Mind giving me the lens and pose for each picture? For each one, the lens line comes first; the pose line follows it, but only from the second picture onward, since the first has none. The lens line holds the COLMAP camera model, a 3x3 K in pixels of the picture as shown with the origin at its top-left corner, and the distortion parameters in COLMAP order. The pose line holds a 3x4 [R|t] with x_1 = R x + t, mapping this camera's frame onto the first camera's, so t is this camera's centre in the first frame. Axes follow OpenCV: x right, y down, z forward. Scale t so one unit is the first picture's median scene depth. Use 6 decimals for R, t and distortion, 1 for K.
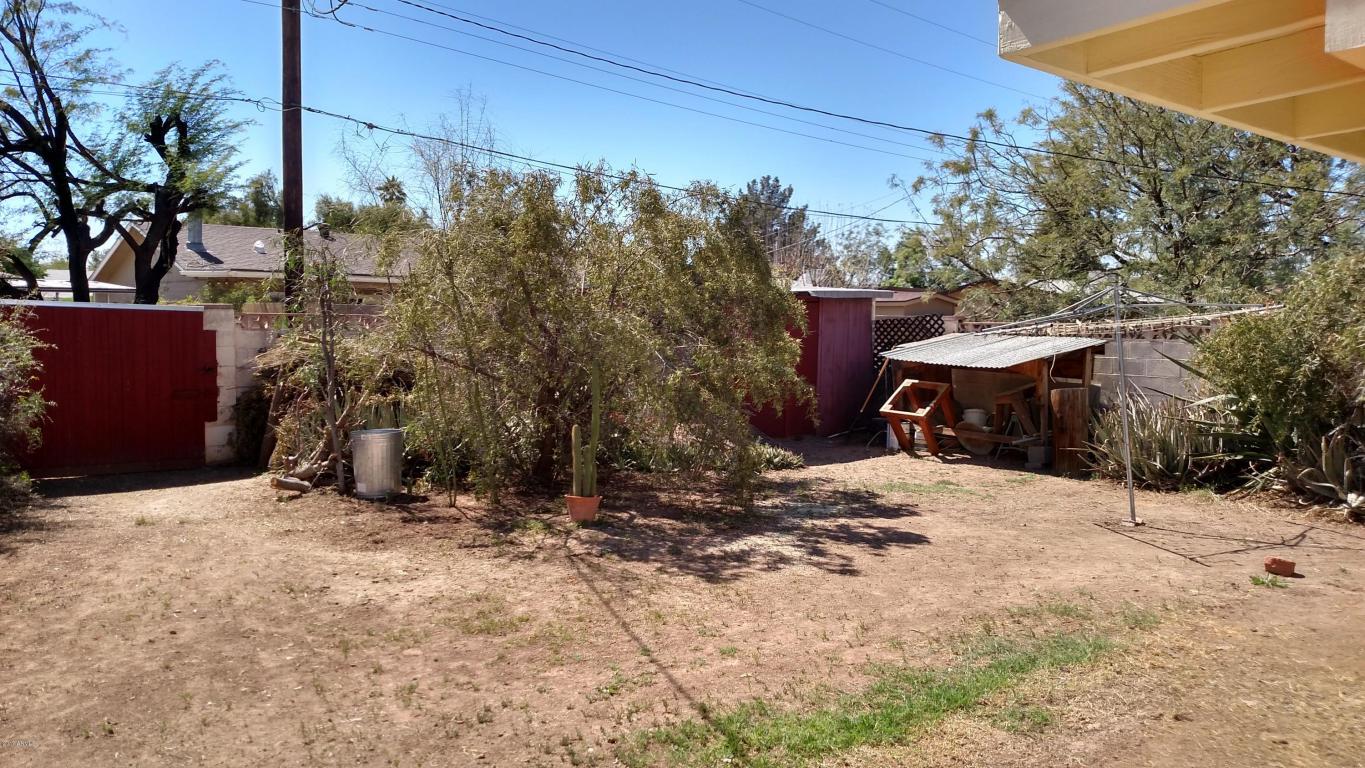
lens RADIAL K [[1157.2, 0, 683.9], [0, 1157.2, 375.5], [0, 0, 1]] dist [-0.041661, -0.007294]
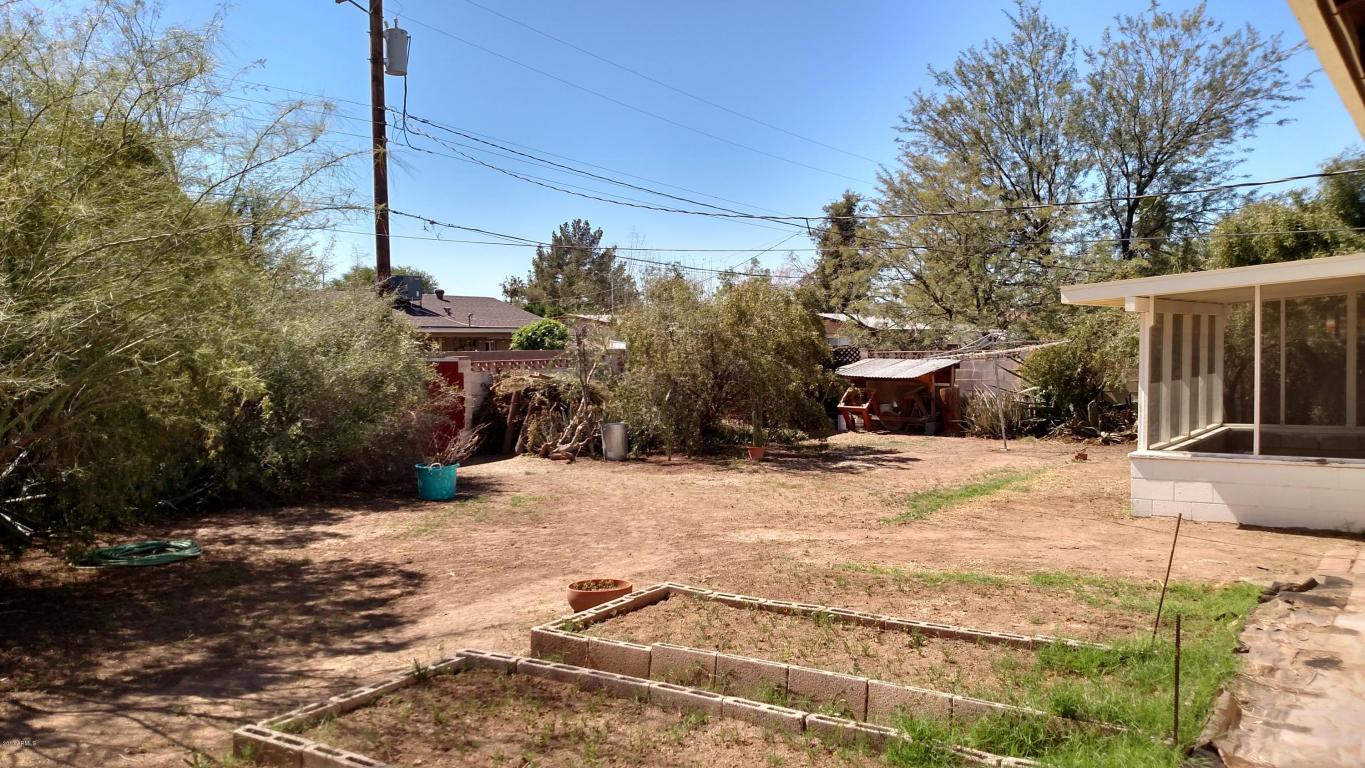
lens RADIAL K [[1157.2, 0, 682.3], [0, 1157.2, 390.9], [0, 0, 1]] dist [-0.041661, -0.007294]
pose [[0.977435, -0.039103, 0.207585, -0.452623], [0.041201, 0.999134, -0.005794, 0.009685], [-0.207179, 0.014216, 0.978200, -0.677387]]
